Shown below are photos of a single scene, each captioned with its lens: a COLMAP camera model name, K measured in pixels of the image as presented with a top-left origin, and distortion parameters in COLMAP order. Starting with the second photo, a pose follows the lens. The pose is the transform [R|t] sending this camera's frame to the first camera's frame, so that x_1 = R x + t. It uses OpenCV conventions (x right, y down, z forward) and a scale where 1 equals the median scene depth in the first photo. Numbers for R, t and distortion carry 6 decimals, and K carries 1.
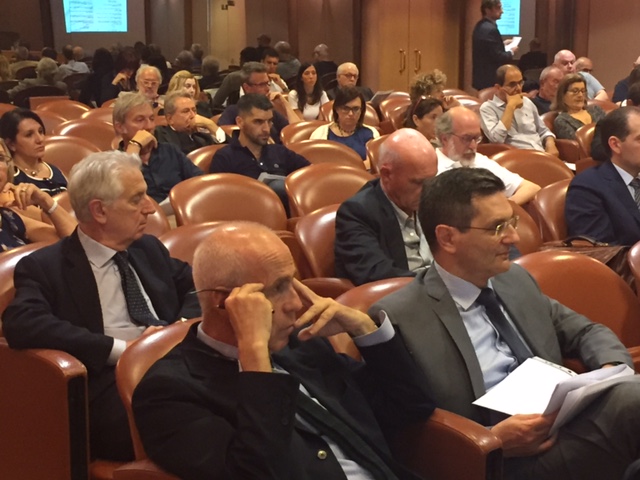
lens RADIAL K [[1218.2, 0, 320.0], [0, 1218.2, 240.0], [0, 0, 1]] dist [0.032853, 0.144532]
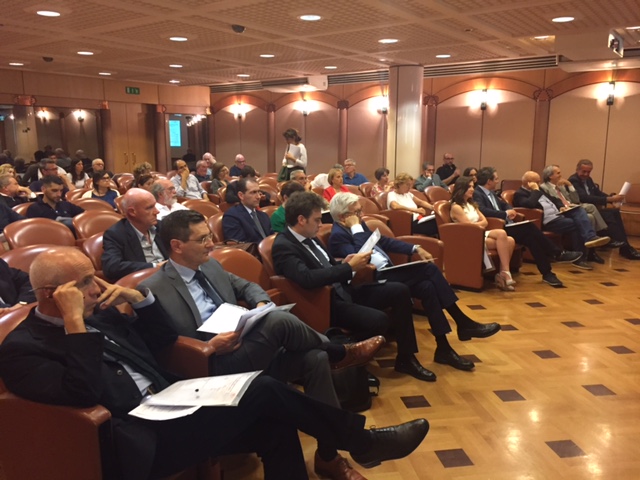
lens RADIAL K [[532.0, 0, 320.0], [0, 532.0, 240.0], [0, 0, 1]] dist [0.001995, -0.001949]
pose [[0.908900, -0.067774, 0.411469, -0.034129], [0.066038, 0.997646, 0.018452, -0.012109], [-0.411751, 0.010402, 0.911237, 0.136750]]
